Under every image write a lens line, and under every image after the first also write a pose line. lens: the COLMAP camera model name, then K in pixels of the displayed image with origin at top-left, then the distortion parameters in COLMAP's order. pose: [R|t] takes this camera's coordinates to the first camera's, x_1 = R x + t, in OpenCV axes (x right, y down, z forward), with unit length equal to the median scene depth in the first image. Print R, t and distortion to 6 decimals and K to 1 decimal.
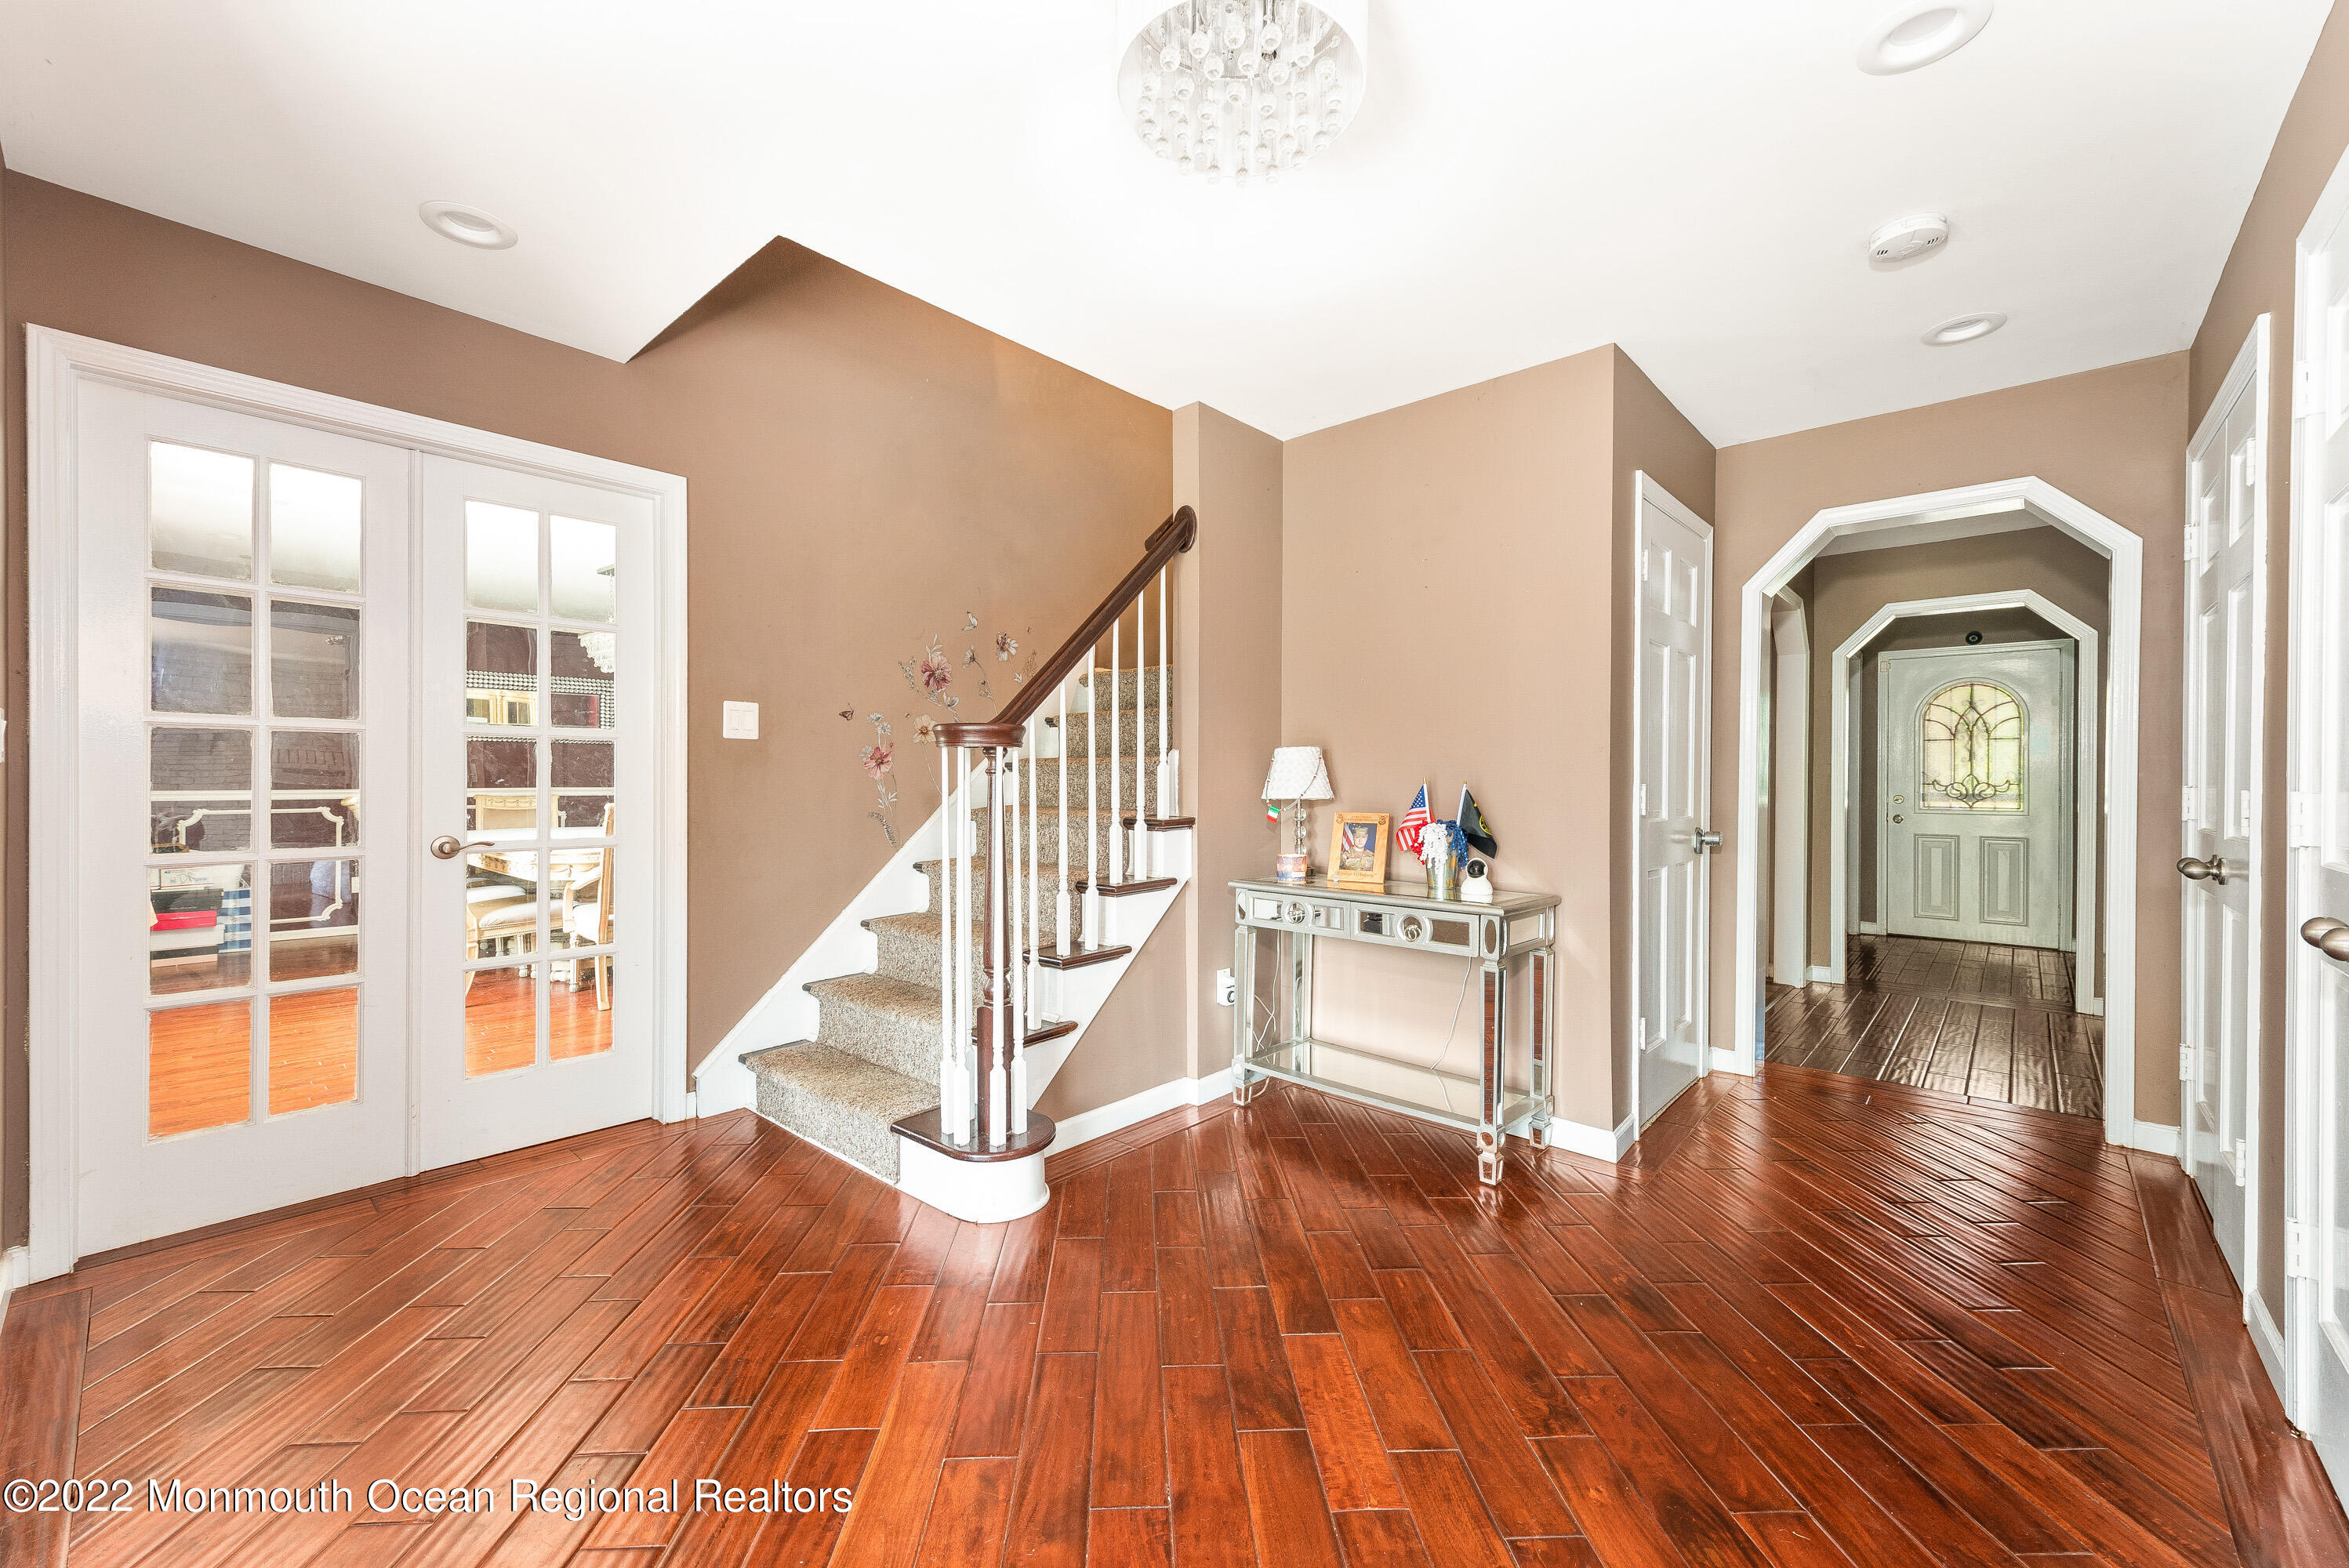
lens RADIAL K [[925.0, 0, 1169.9], [0, 925.0, 786.8], [0, 0, 1]] dist [0.001407, 0.000050]
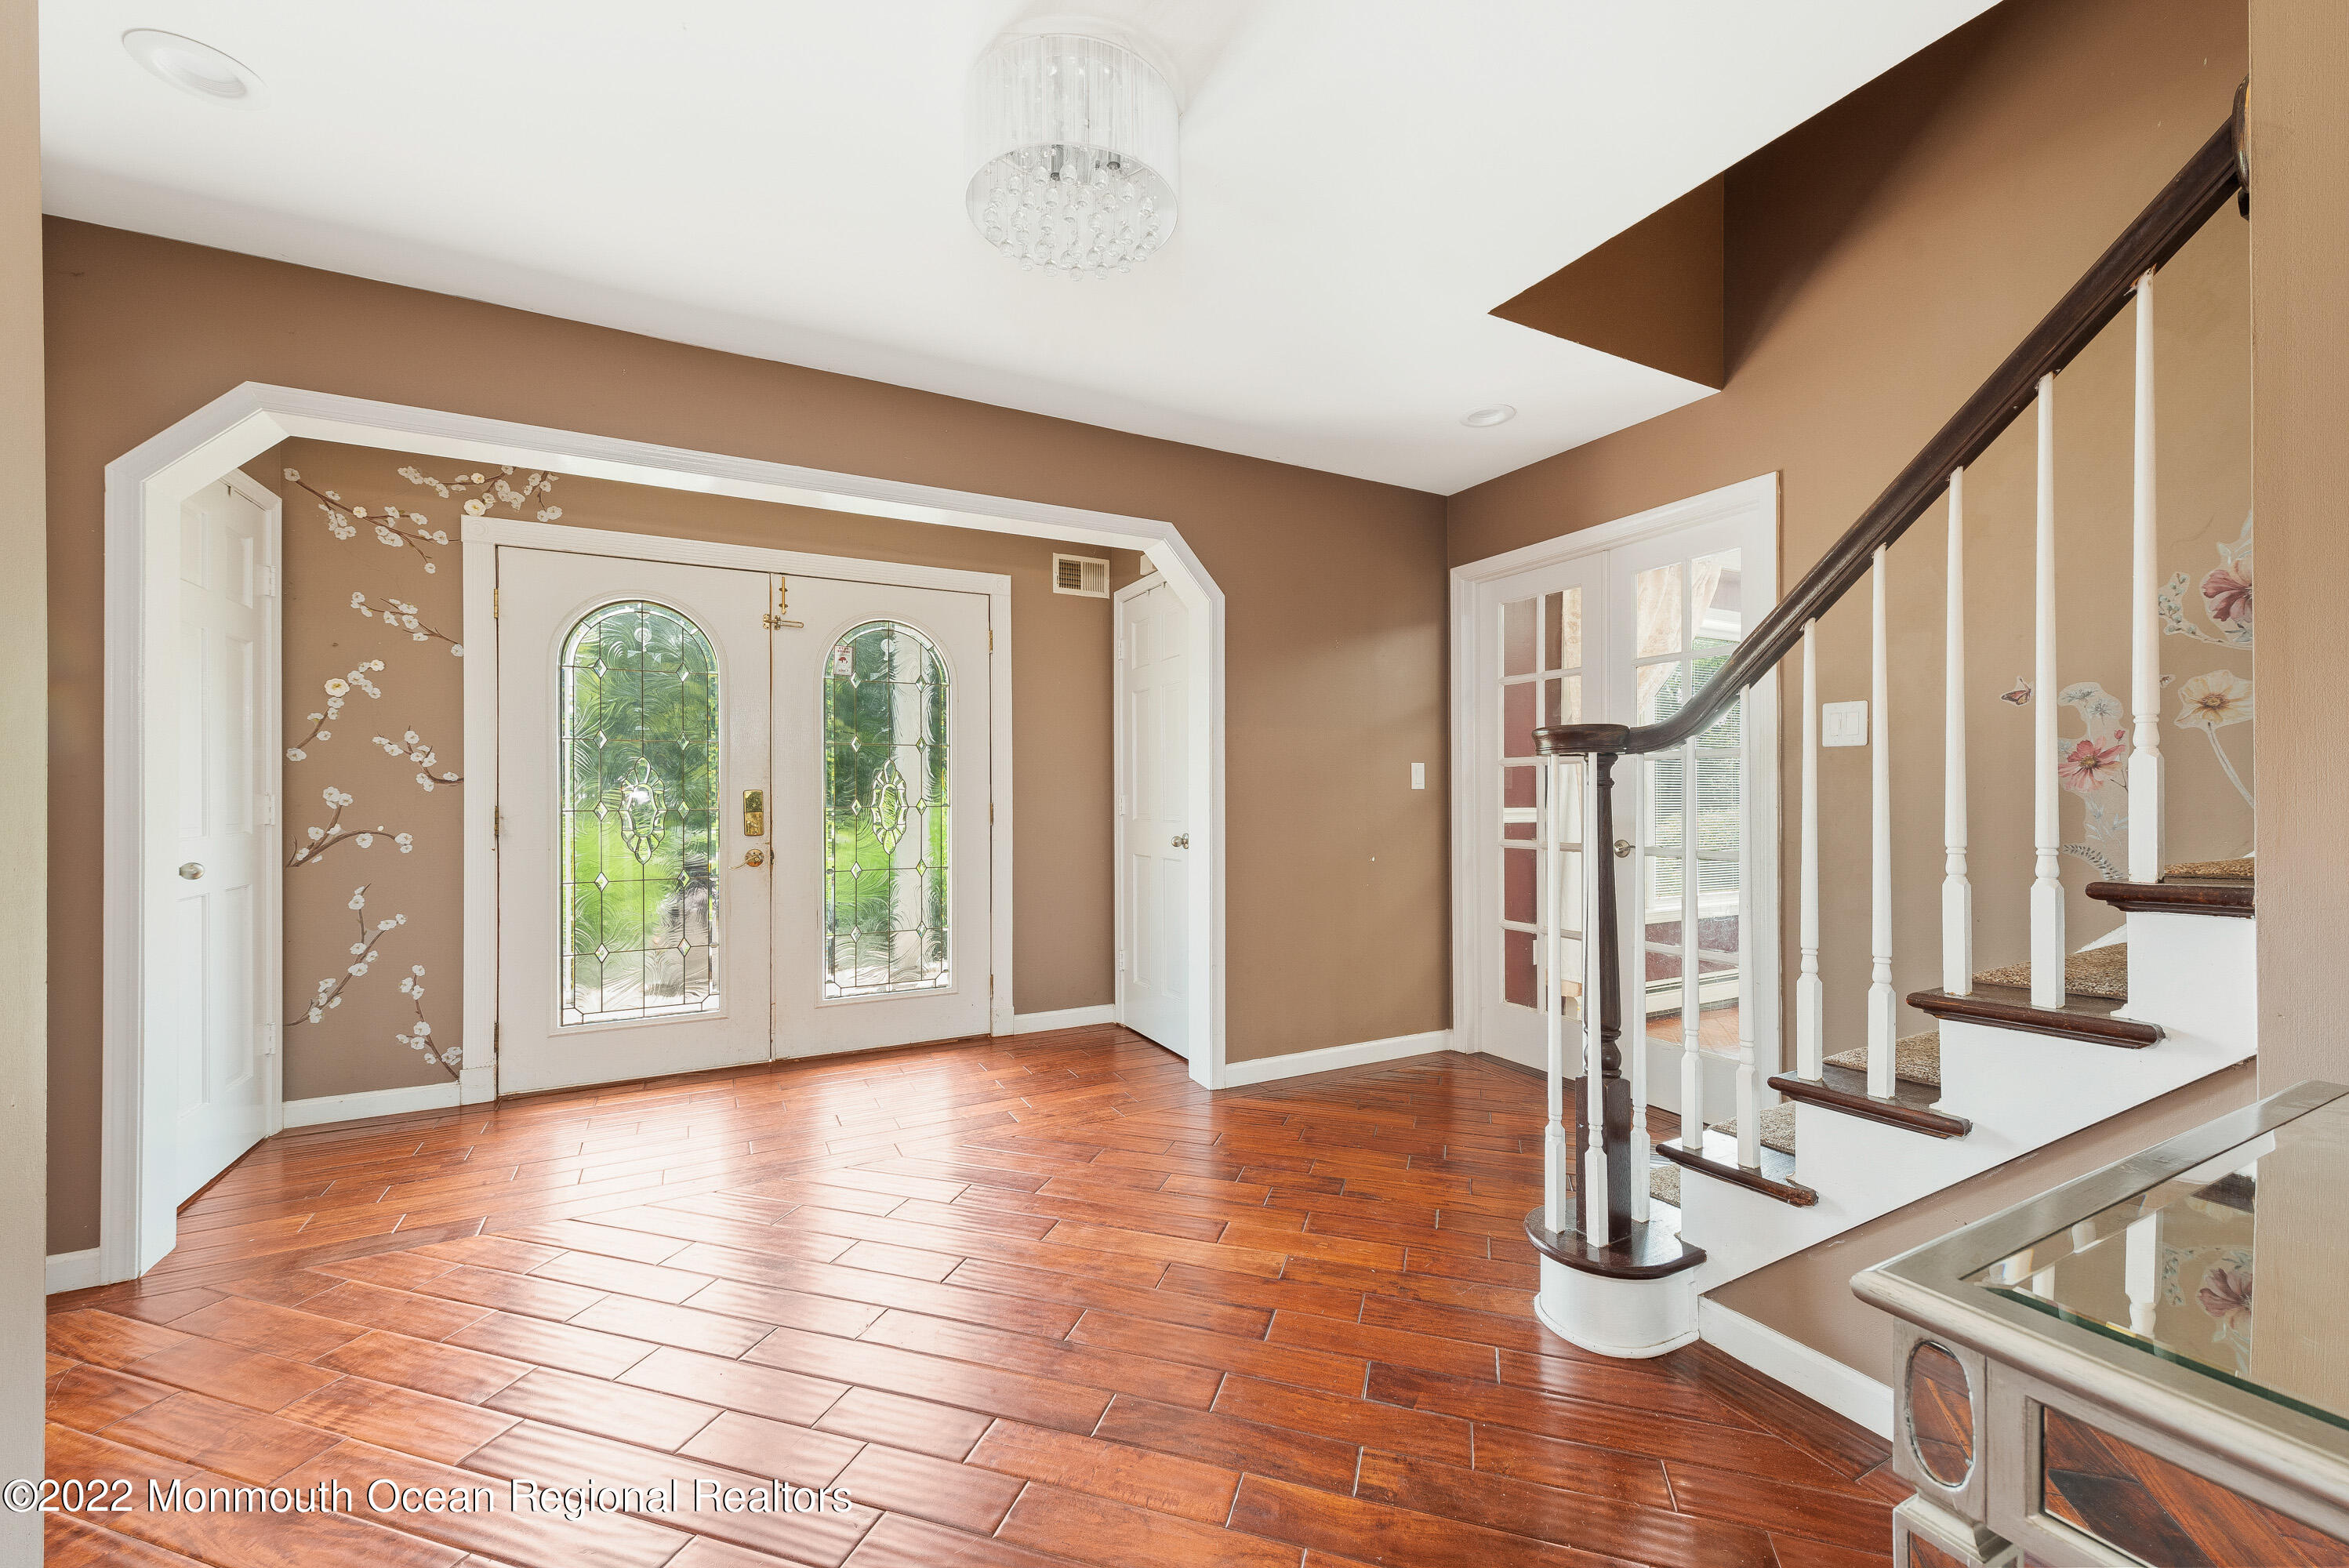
lens RADIAL K [[925.0, 0, 1169.9], [0, 925.0, 786.8], [0, 0, 1]] dist [0.001407, 0.000050]
pose [[-0.355409, -0.015412, -0.934584, 0.547864], [-0.010655, 0.999866, -0.012437, 0.002491], [0.934650, 0.005538, -0.355525, 0.740734]]
